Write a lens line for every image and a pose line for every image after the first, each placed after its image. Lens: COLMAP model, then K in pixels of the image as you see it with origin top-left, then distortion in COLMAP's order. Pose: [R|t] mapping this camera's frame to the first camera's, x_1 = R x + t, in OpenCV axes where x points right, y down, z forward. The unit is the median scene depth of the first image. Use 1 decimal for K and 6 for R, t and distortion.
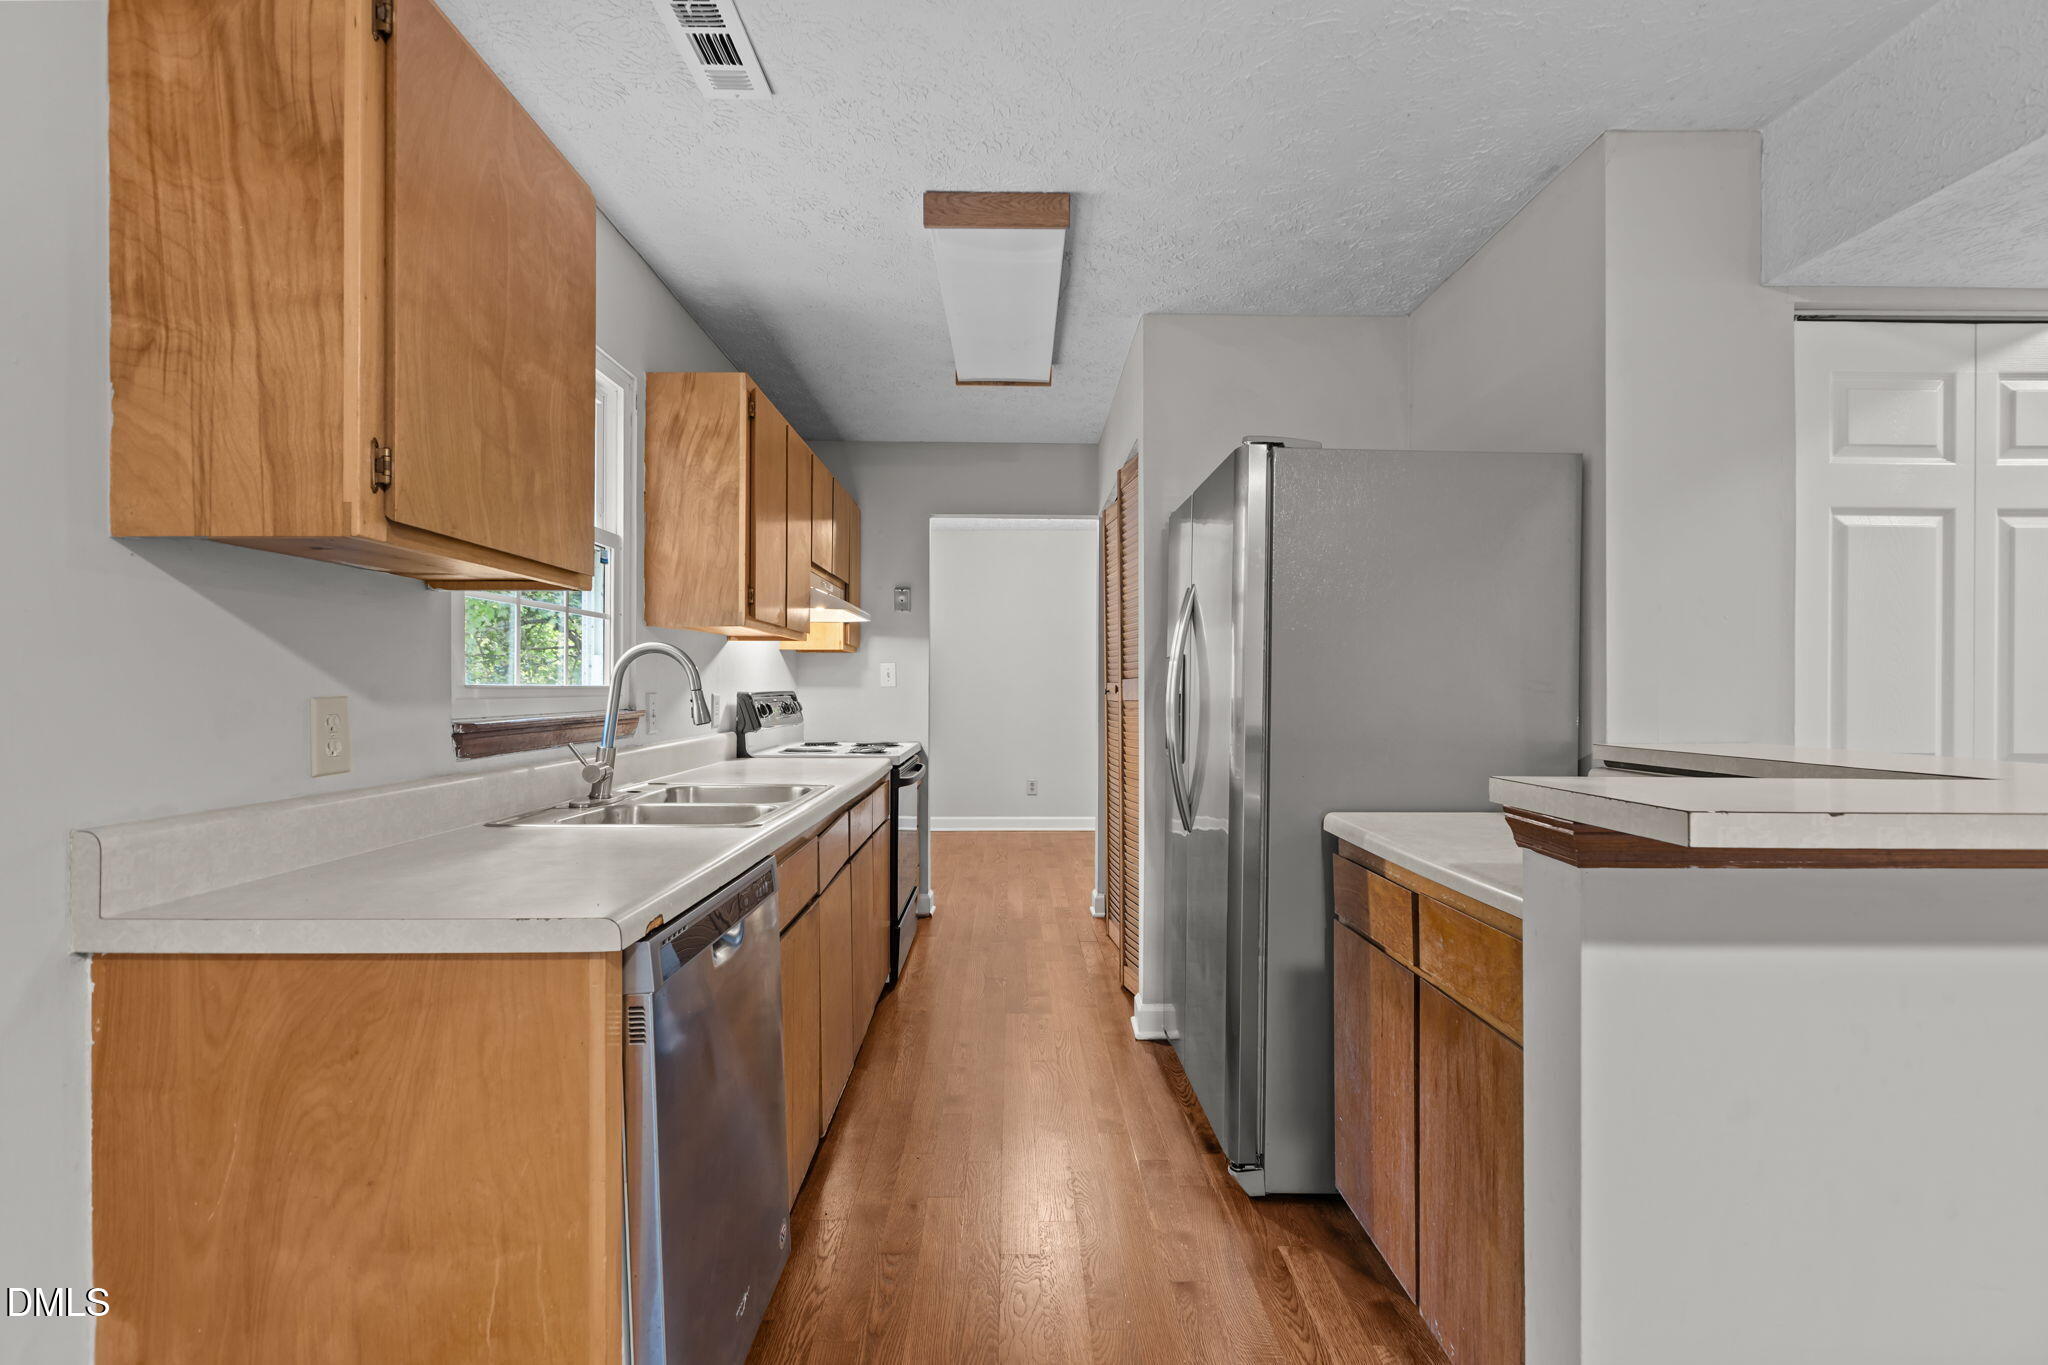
lens RADIAL K [[915.4, 0, 1024.3], [0, 915.4, 689.8], [0, 0, 1]] dist [-0.000217, 0.000123]
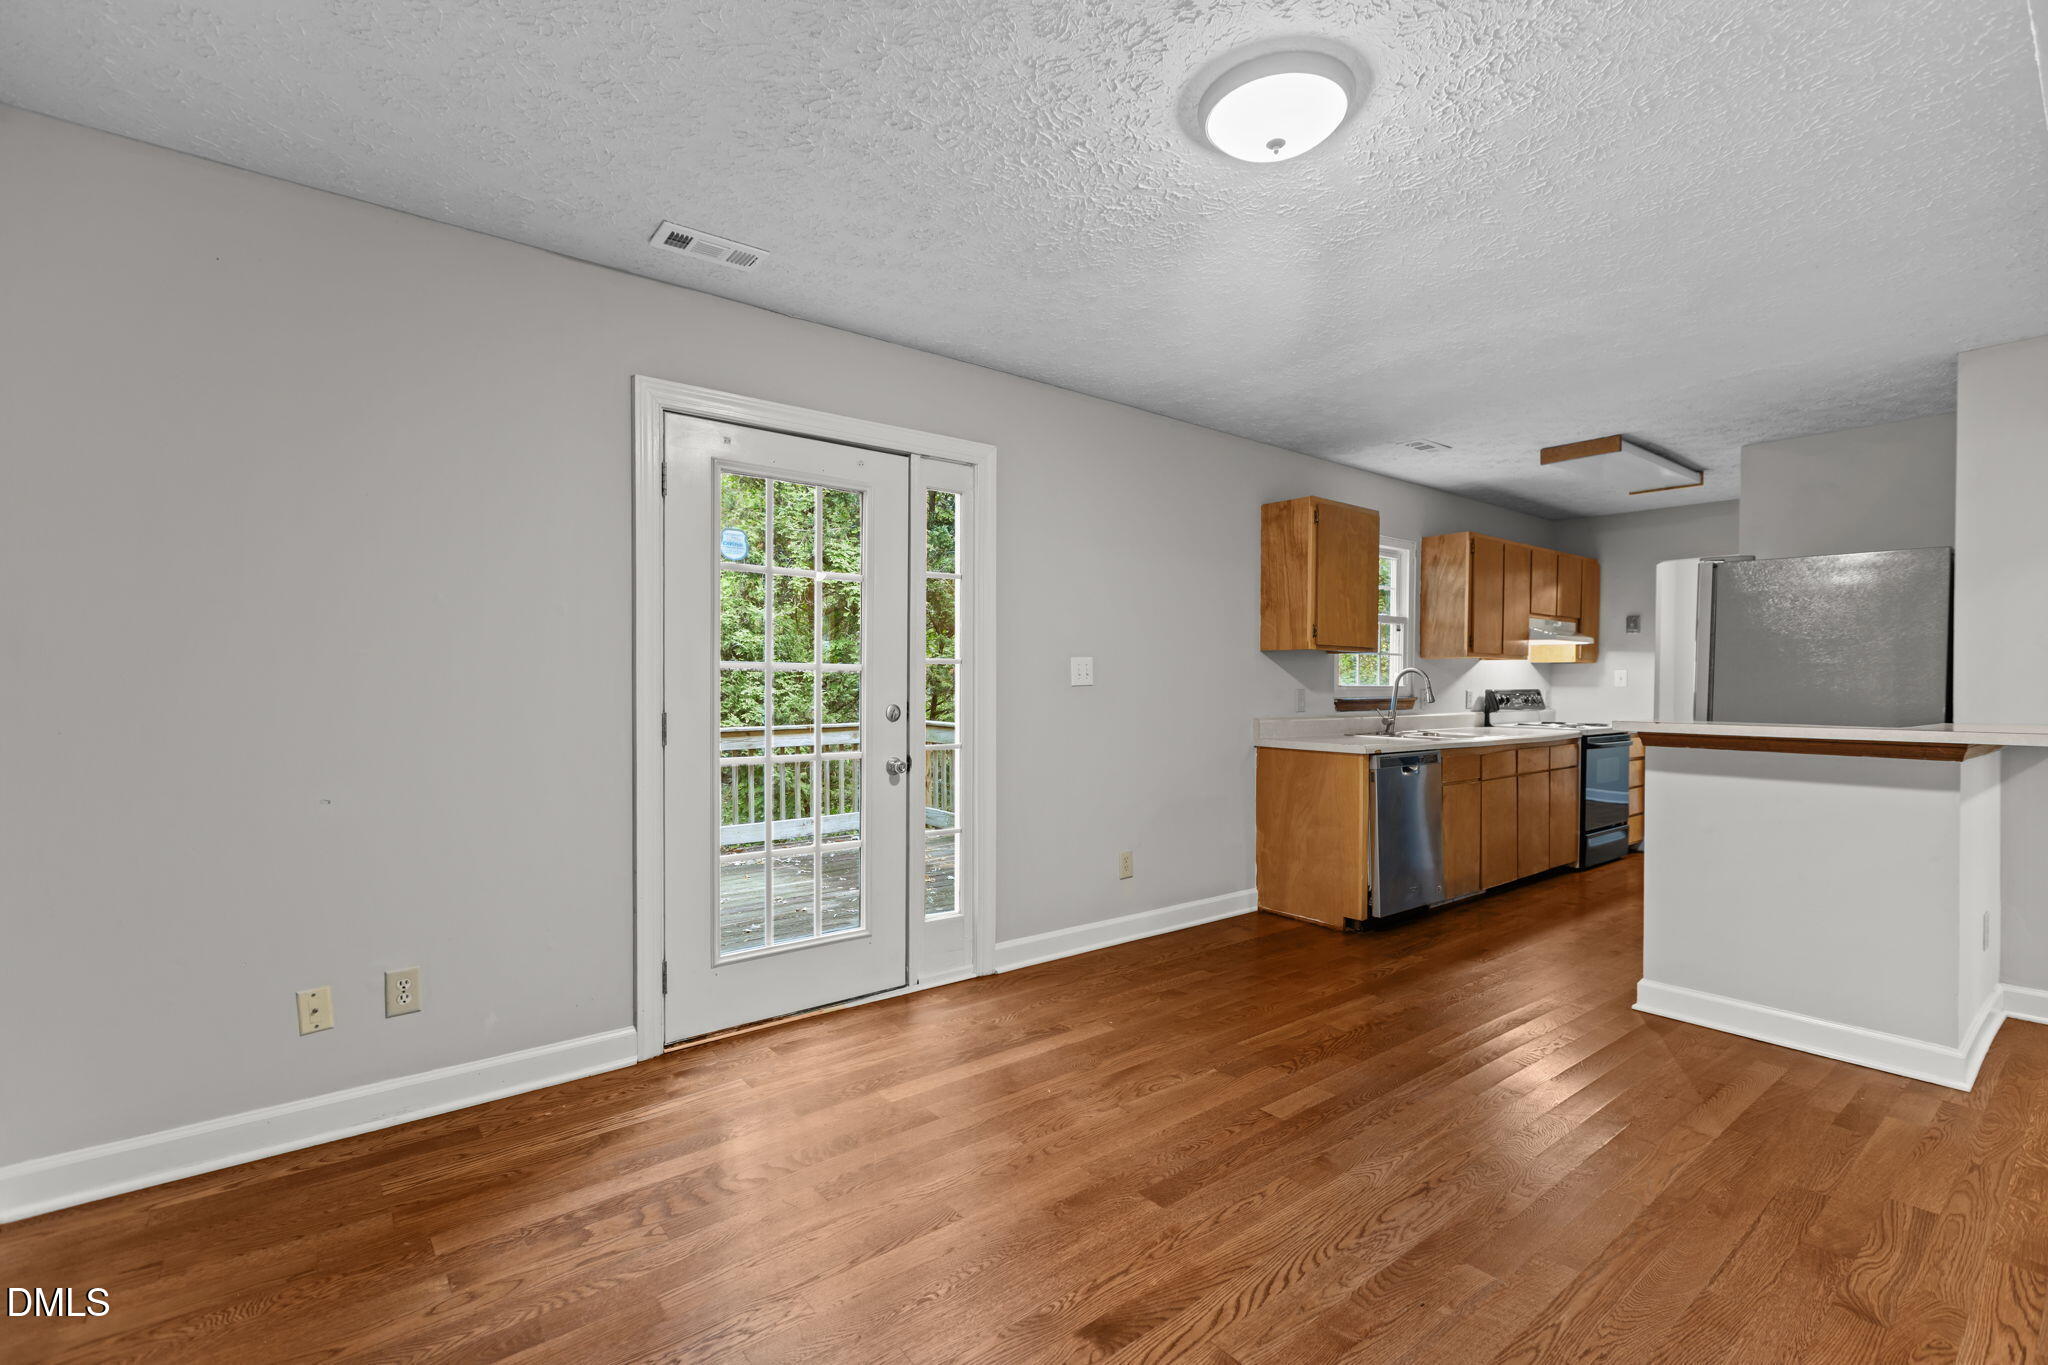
lens RADIAL K [[915.4, 0, 1024.3], [0, 915.4, 689.8], [0, 0, 1]] dist [-0.000217, 0.000123]
pose [[0.611648, 0.009980, -0.791067, 0.920569], [-0.007995, 0.999947, 0.006434, -0.001937], [0.791089, 0.002390, 0.611696, -1.336787]]
